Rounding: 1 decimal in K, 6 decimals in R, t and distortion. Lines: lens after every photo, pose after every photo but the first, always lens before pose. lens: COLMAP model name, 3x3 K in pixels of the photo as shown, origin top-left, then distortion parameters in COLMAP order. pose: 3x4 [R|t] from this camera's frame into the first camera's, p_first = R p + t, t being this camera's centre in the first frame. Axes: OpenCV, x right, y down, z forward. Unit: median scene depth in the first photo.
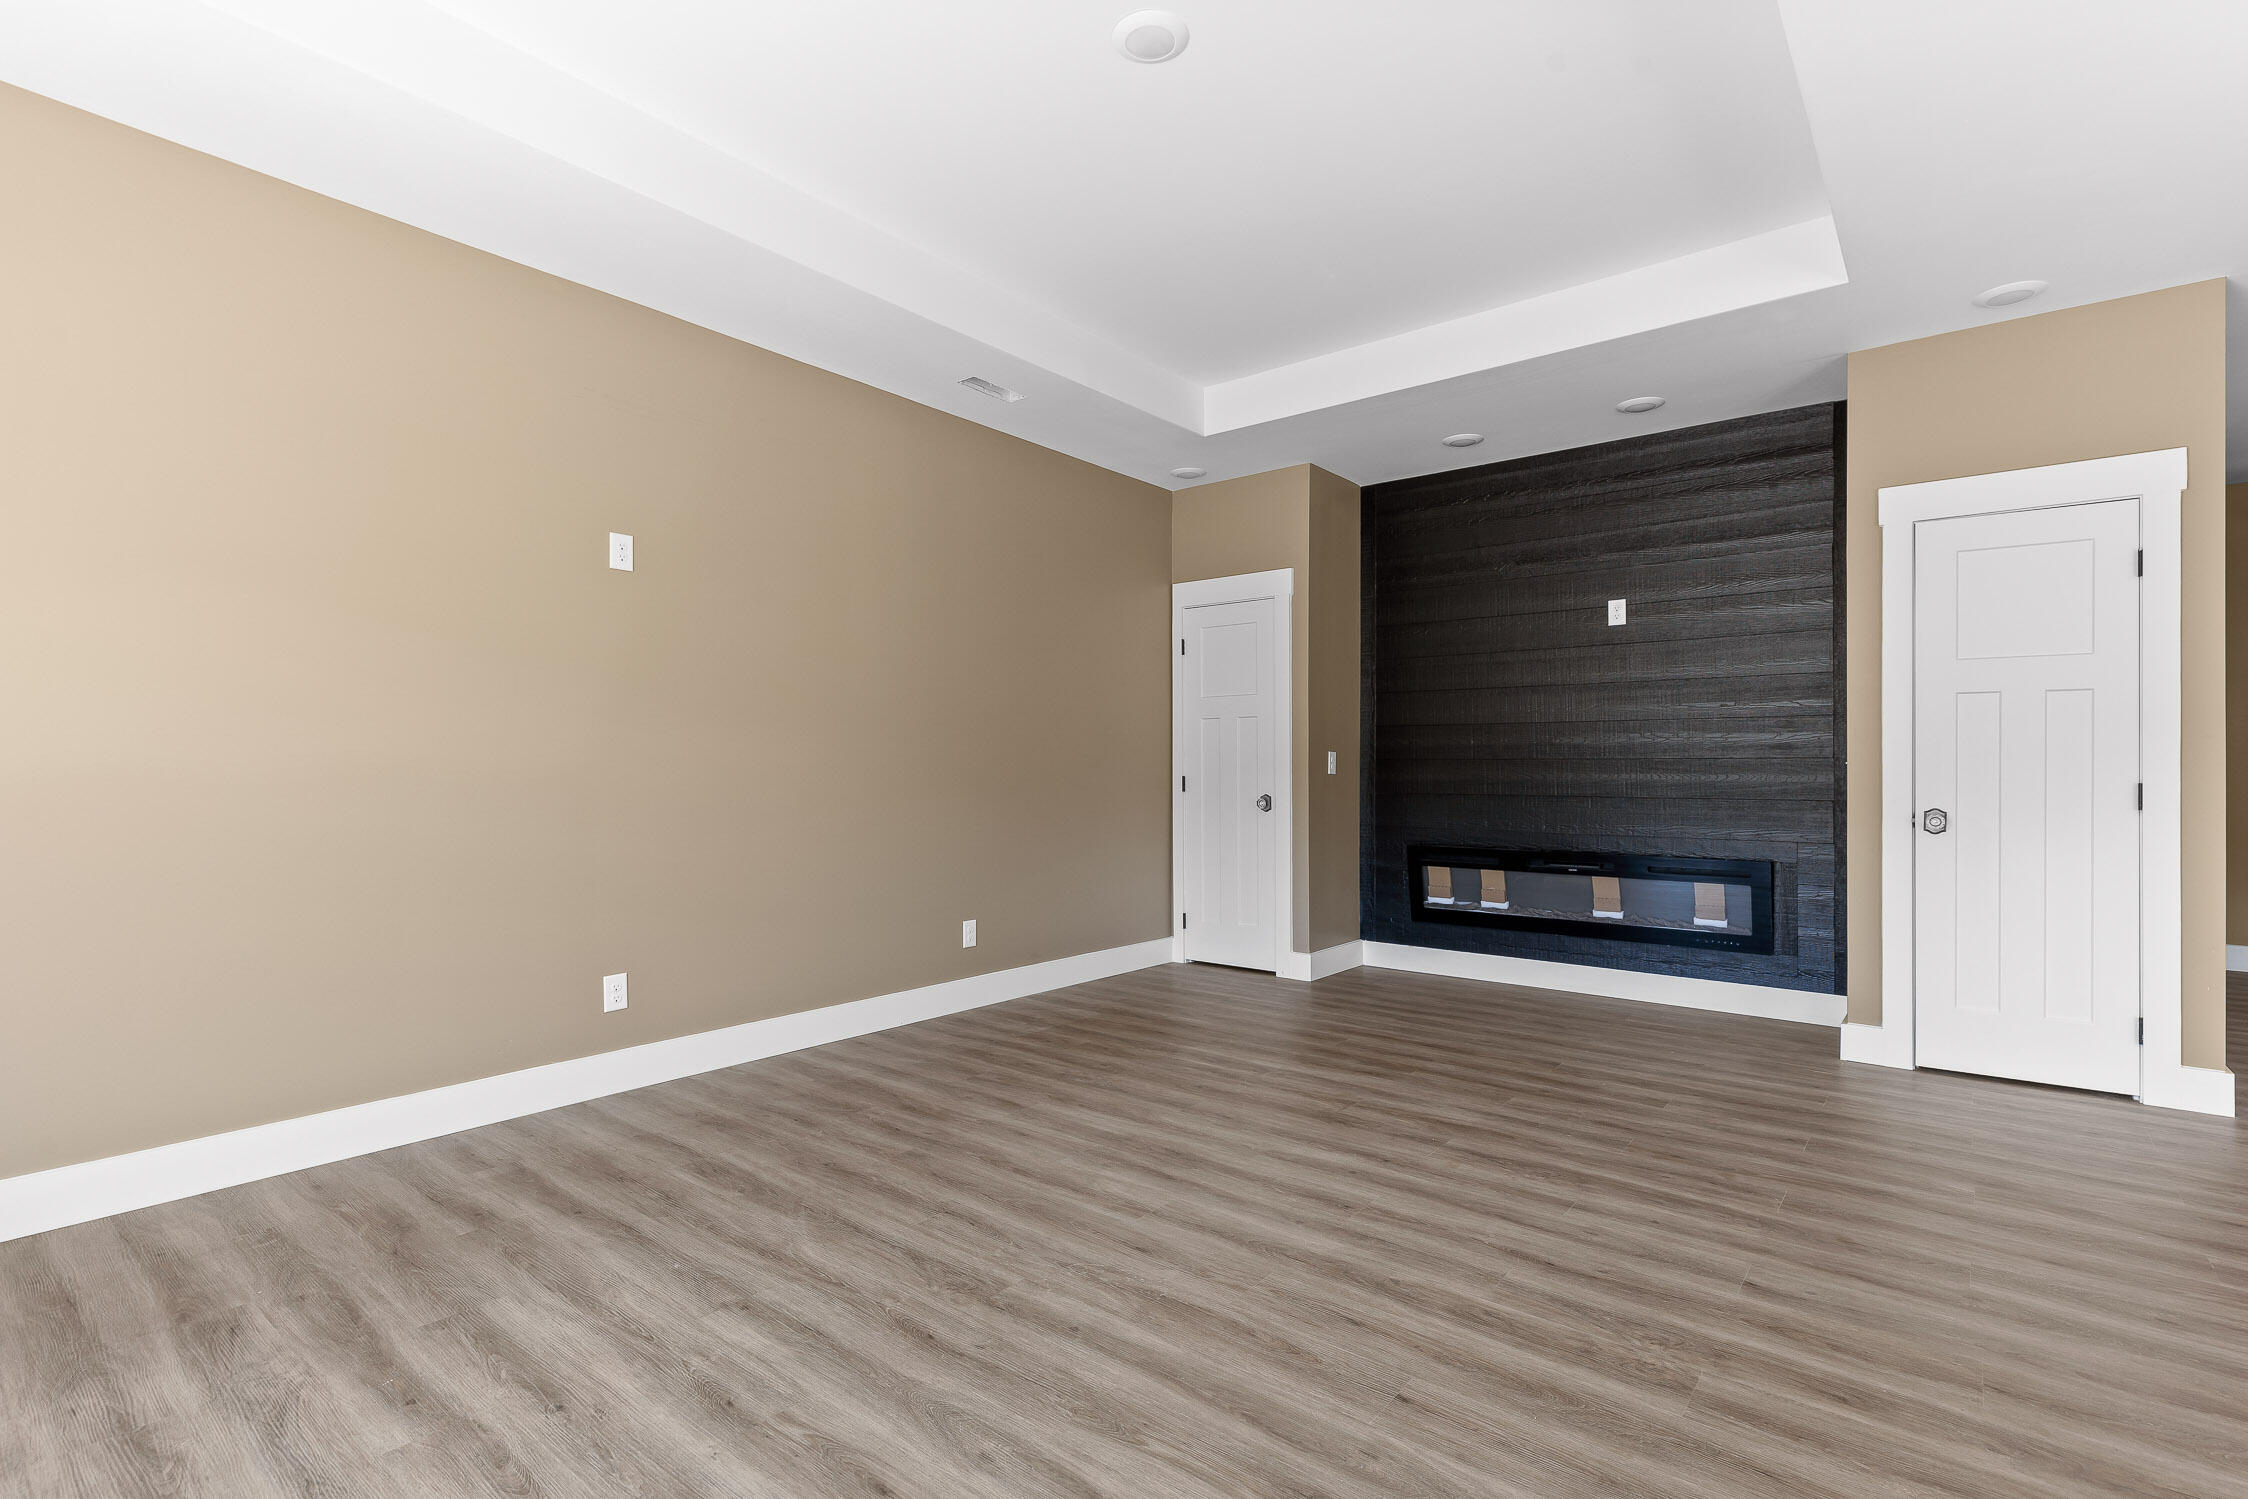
lens RADIAL K [[1029.1, 0, 1112.0], [0, 1029.1, 766.1], [0, 0, 1]] dist [-0.000404, -0.000538]
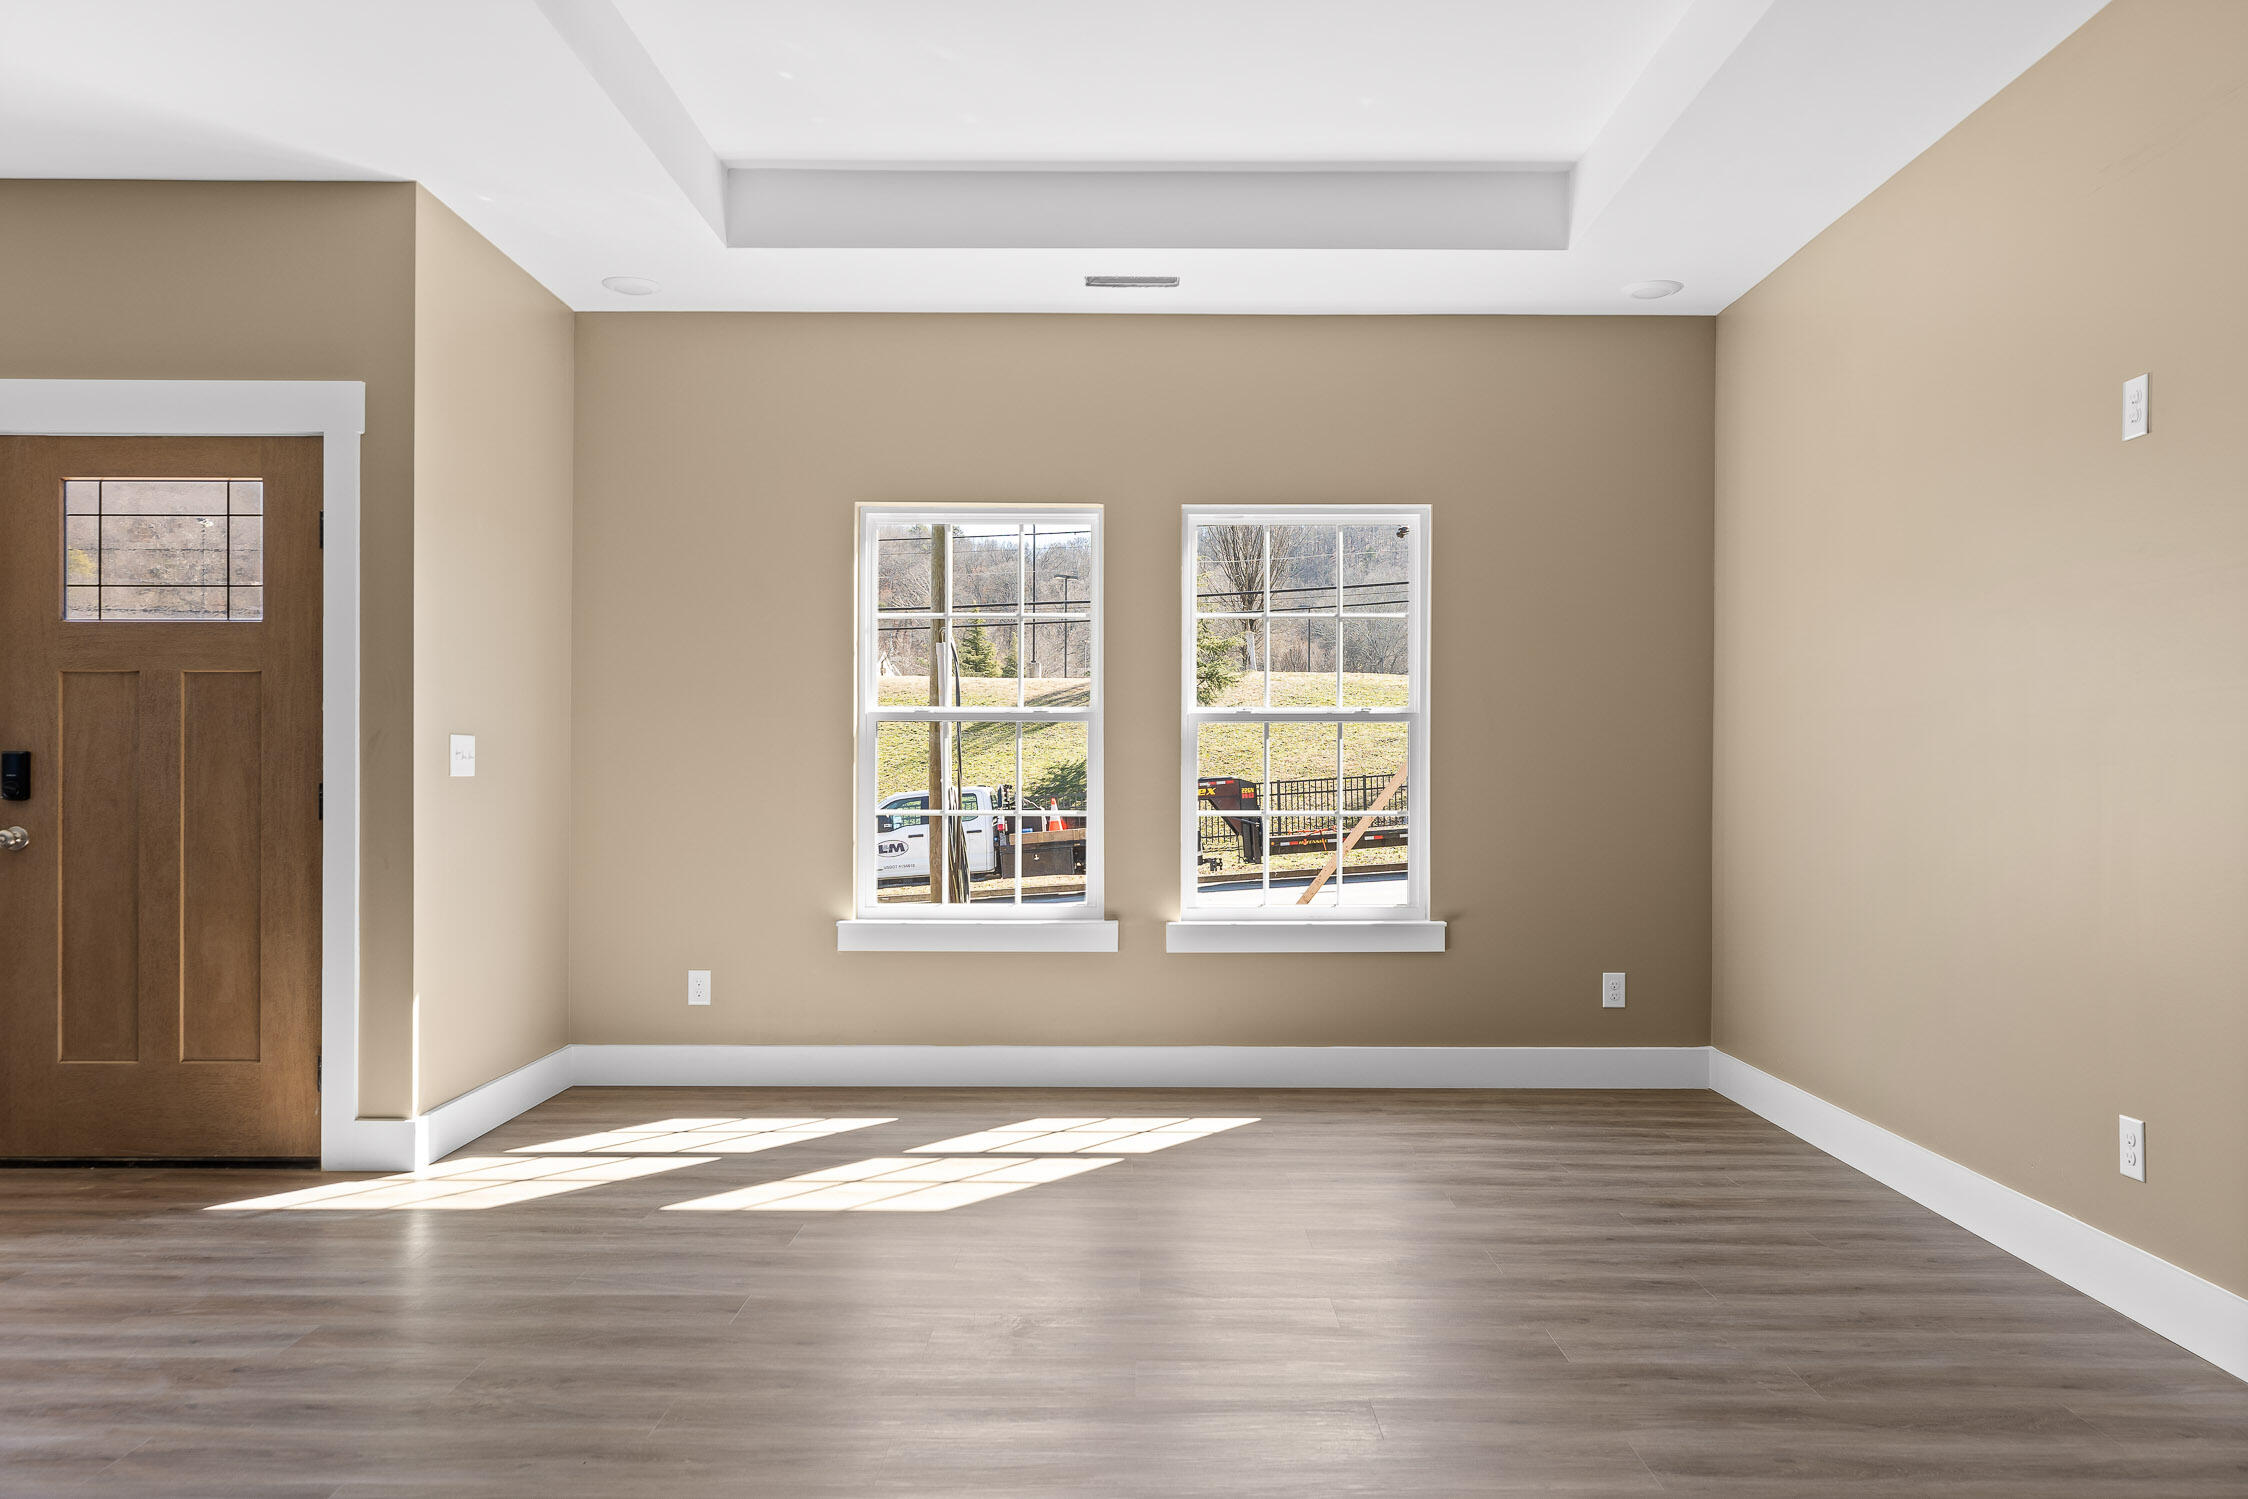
lens RADIAL K [[1607.8, 0, 1125.3], [0, 1607.8, 758.0], [0, 0, 1]] dist [0.001159, 0.000012]
pose [[-0.778867, -0.010092, -0.627108, 0.510137], [-0.002925, 0.999918, -0.012459, 0.006368], [0.627182, -0.007870, -0.778833, 1.247115]]
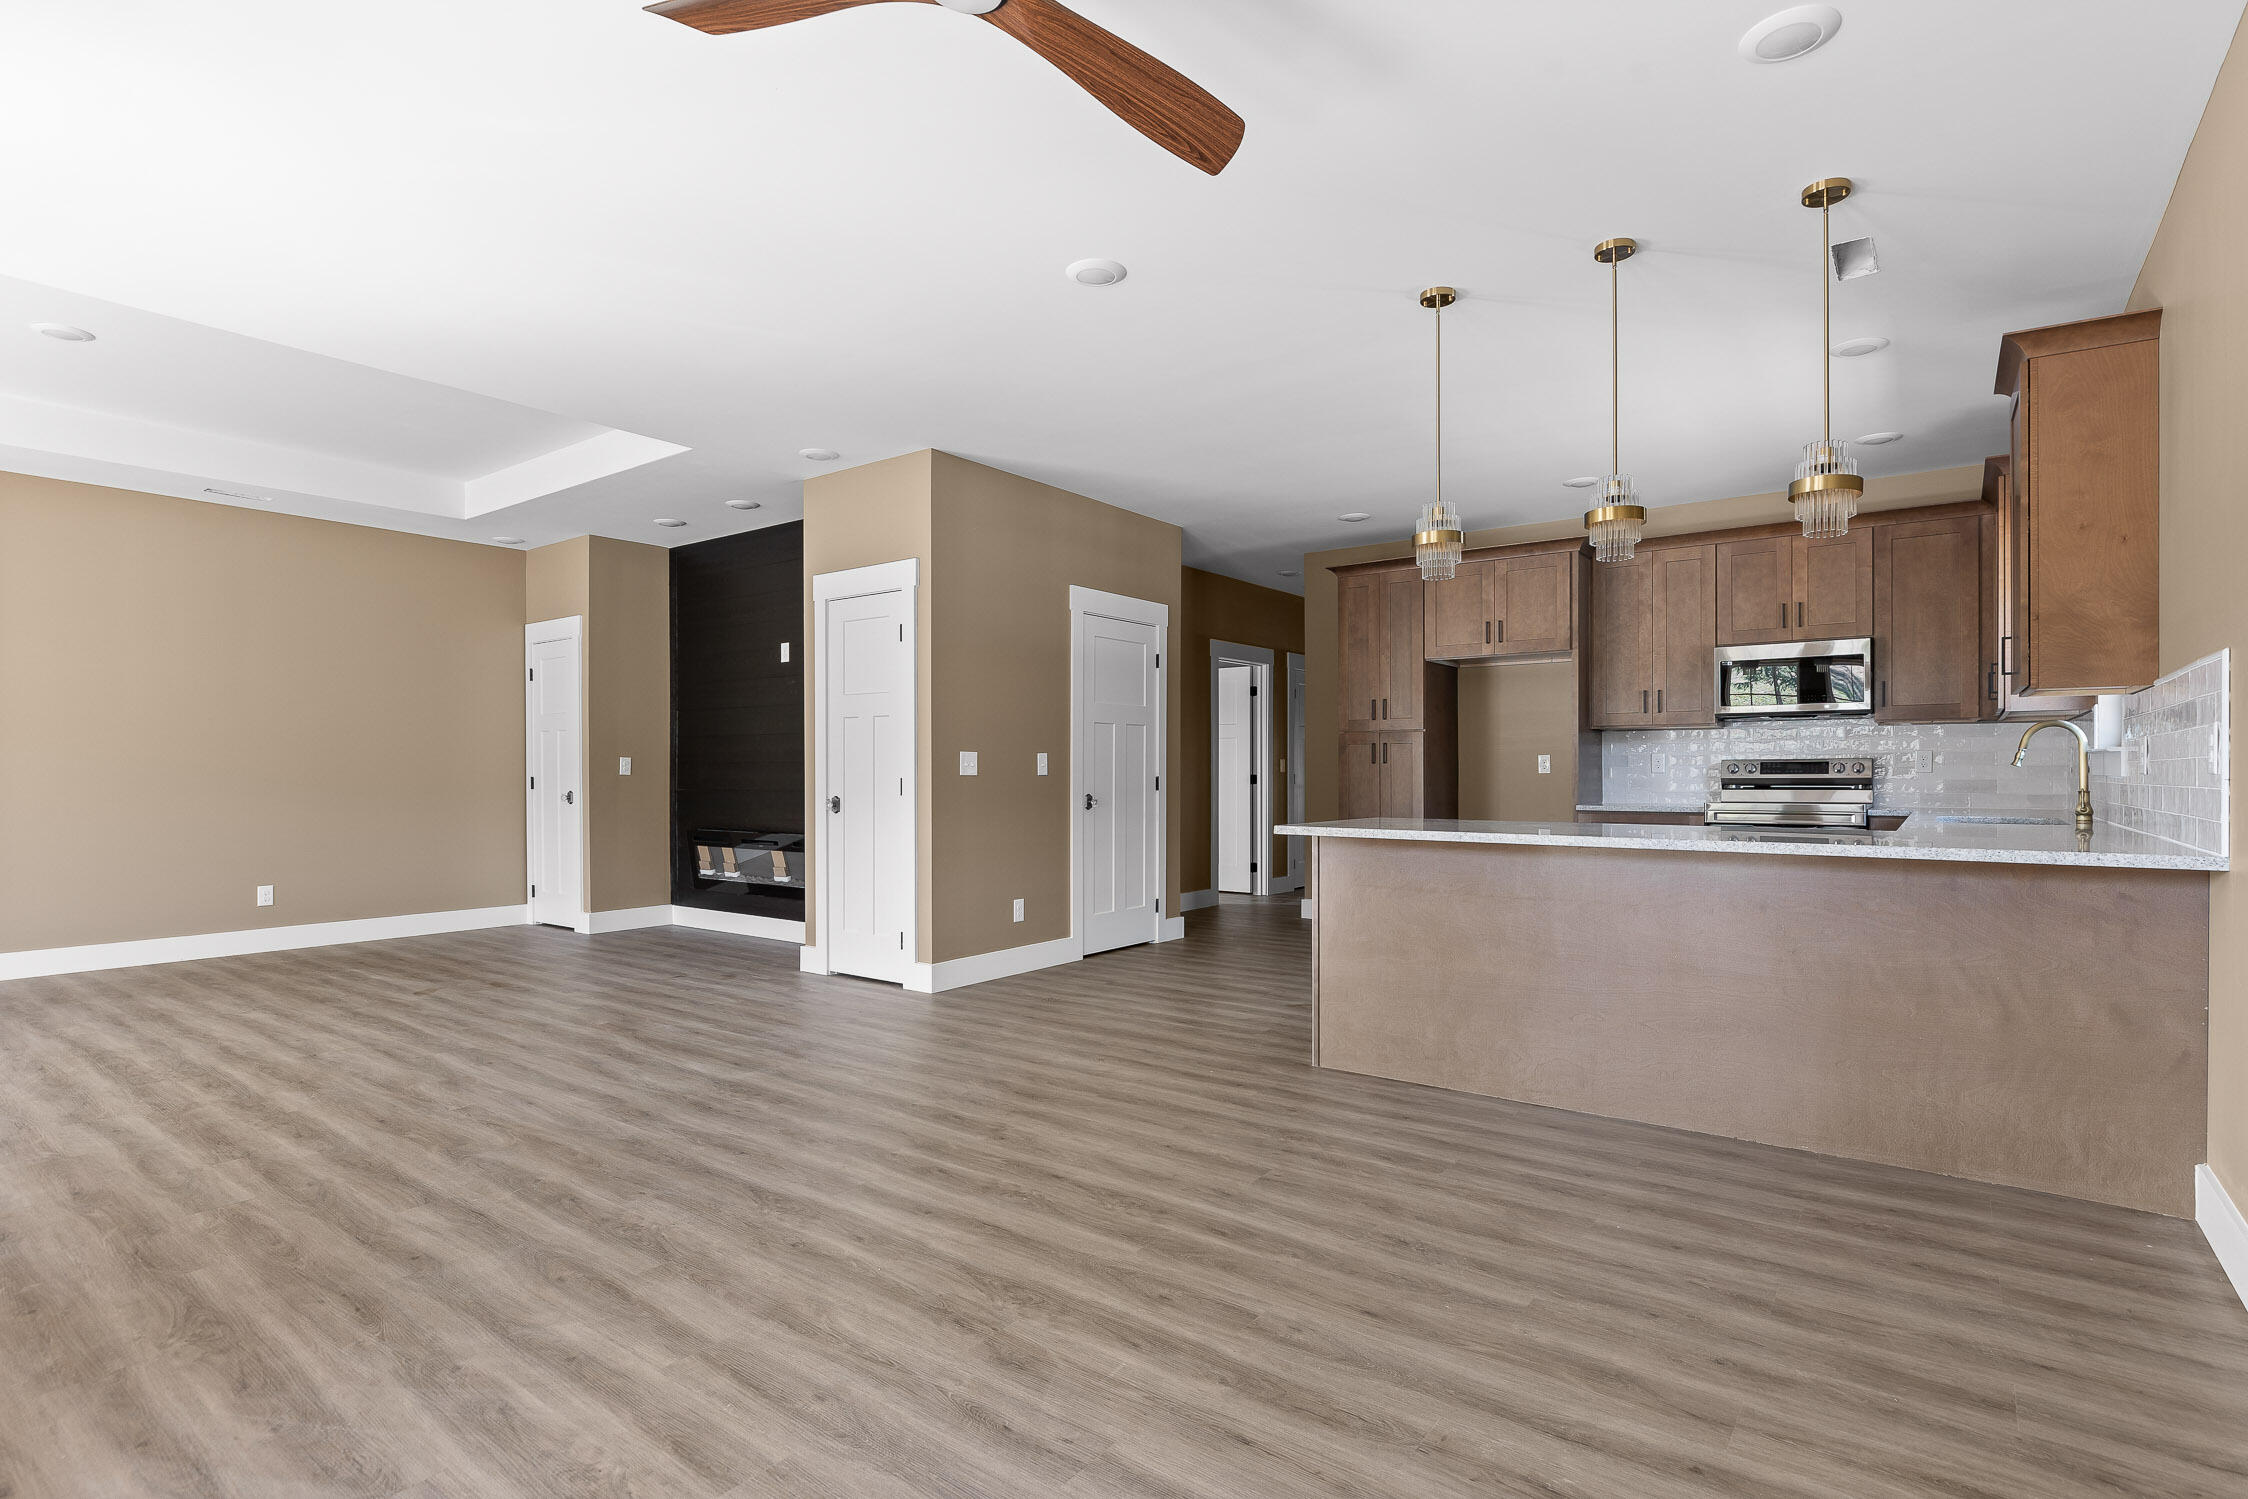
lens RADIAL K [[1104.8, 0, 1134.4], [0, 1104.8, 765.4], [0, 0, 1]] dist [0.000048, 0.000952]
pose [[0.999265, -0.003957, 0.038117, 1.142960], [0.003995, 0.999992, -0.000920, 0.000177], [-0.038113, 0.001072, 0.999273, -0.577787]]
